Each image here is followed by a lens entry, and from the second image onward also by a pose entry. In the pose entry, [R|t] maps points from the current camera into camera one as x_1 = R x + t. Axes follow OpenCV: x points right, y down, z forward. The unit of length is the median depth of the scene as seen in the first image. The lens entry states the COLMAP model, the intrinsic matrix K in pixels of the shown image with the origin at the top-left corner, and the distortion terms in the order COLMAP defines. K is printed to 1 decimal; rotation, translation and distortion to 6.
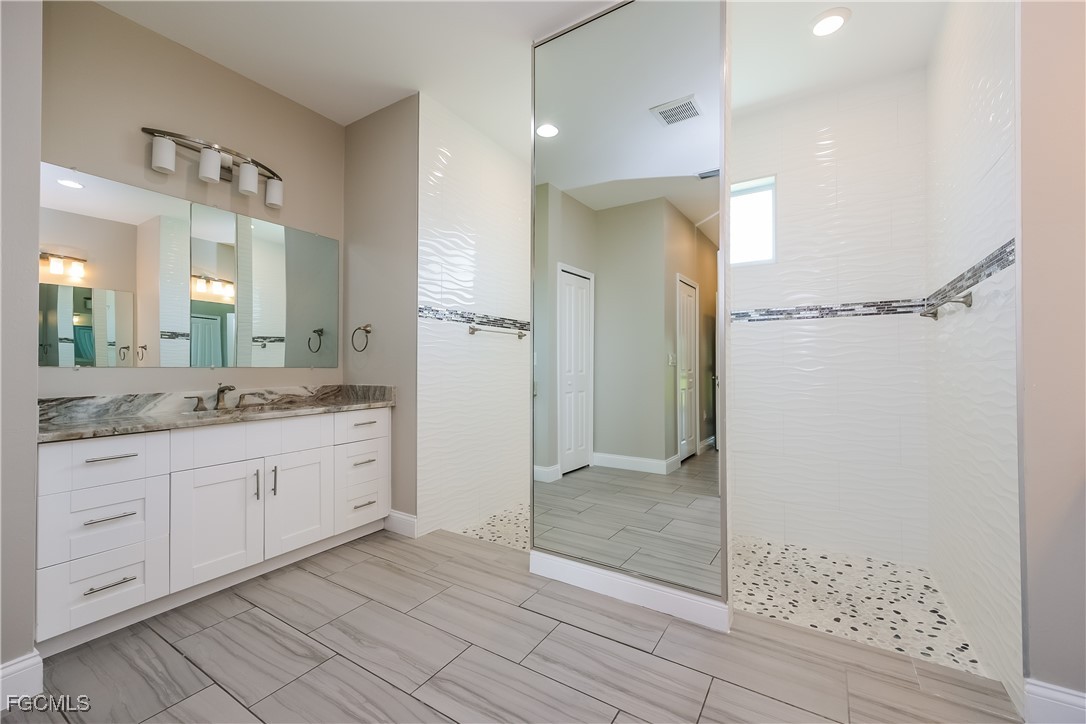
lens RADIAL K [[444.6, 0, 540.3], [0, 444.6, 370.7], [0, 0, 1]] dist [0.002451, 0.000281]
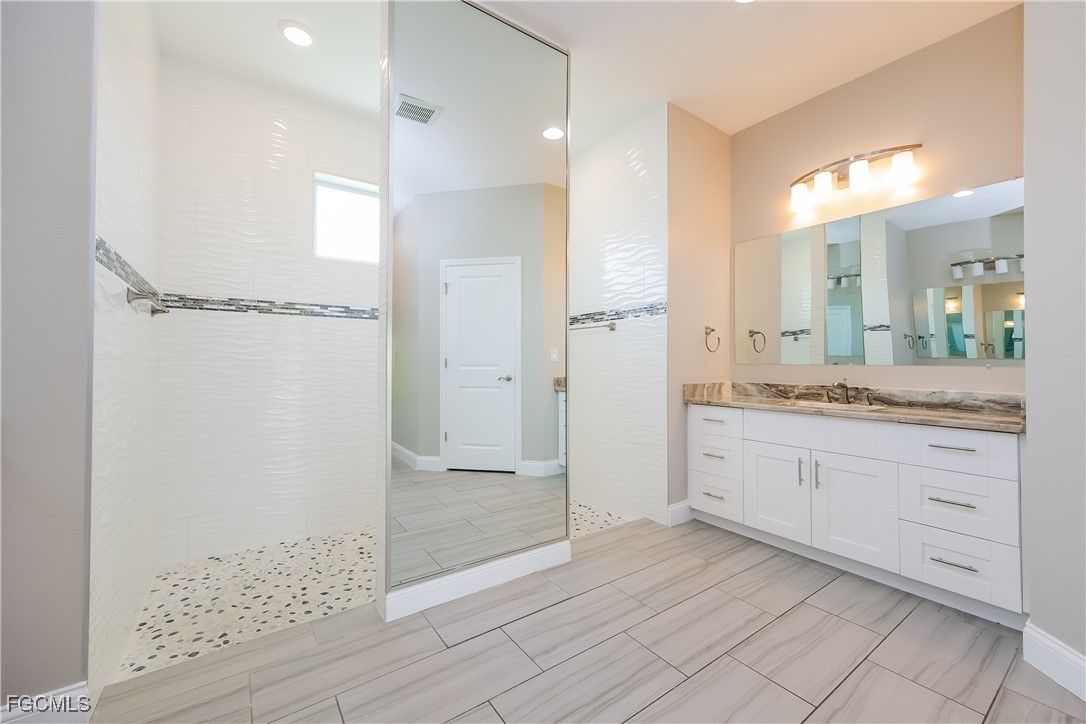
lens RADIAL K [[433.3, 0, 550.9], [0, 433.3, 375.6], [0, 0, 1]] dist [0.015063, 0.000134]
pose [[0.369669, -0.029607, 0.928692, -0.780967], [0.009484, 0.999560, 0.028091, -0.009497], [-0.929115, -0.001577, 0.369787, 0.548588]]
